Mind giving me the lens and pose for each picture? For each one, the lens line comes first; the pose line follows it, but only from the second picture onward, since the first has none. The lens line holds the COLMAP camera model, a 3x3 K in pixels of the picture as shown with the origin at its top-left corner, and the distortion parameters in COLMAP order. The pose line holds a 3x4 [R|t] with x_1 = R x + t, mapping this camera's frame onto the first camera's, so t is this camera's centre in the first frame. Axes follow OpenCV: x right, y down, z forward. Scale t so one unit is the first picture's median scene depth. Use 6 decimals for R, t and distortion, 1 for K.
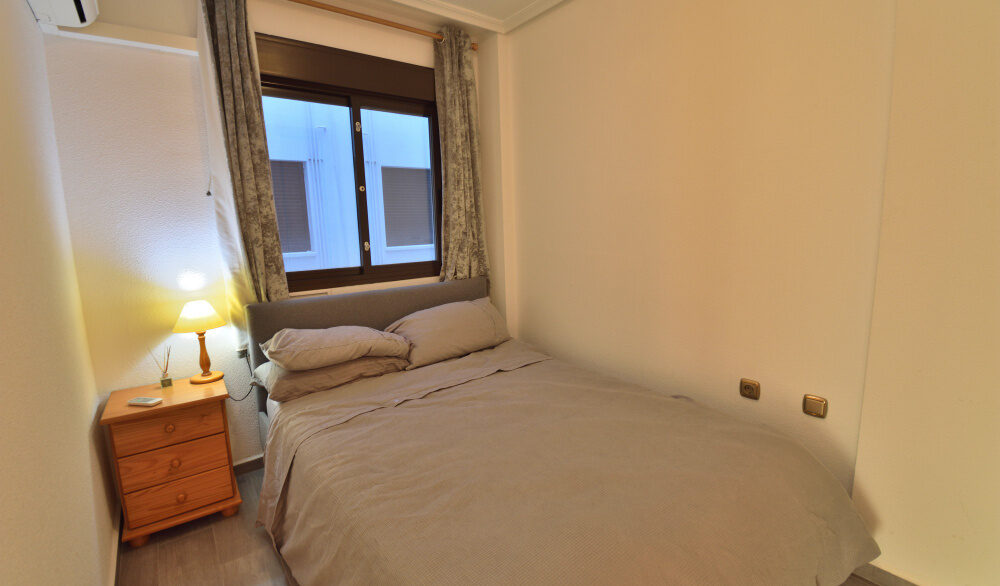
lens RADIAL K [[442.9, 0, 503.0], [0, 442.9, 289.8], [0, 0, 1]] dist [0.025742, -0.029993]
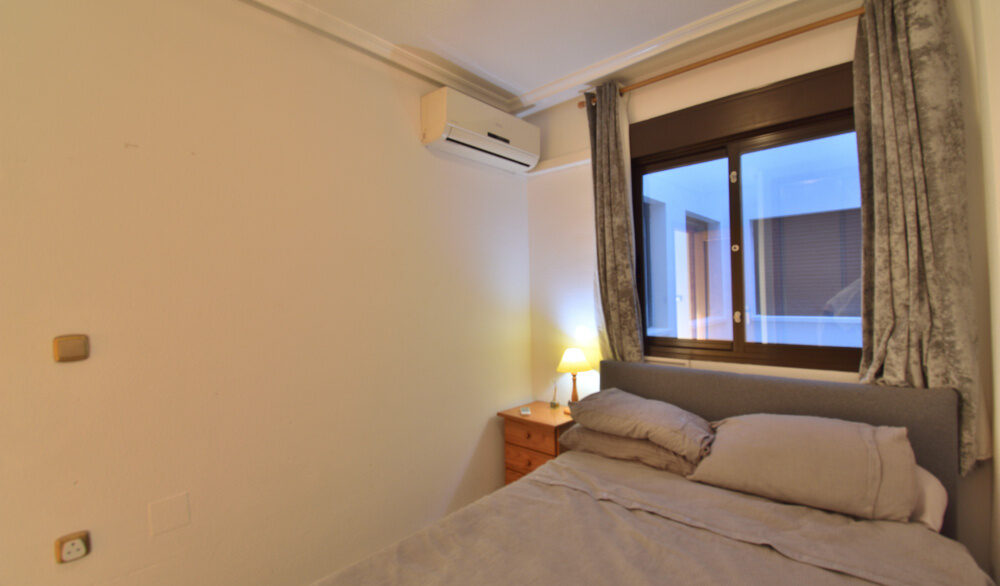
lens RADIAL K [[442.9, 0, 503.0], [0, 442.9, 289.8], [0, 0, 1]] dist [0.025742, -0.029993]
pose [[0.178872, 0.016507, -0.983734, 0.480987], [-0.130654, 0.991402, -0.007121, -0.098391], [0.975159, 0.129803, 0.179491, 0.492493]]
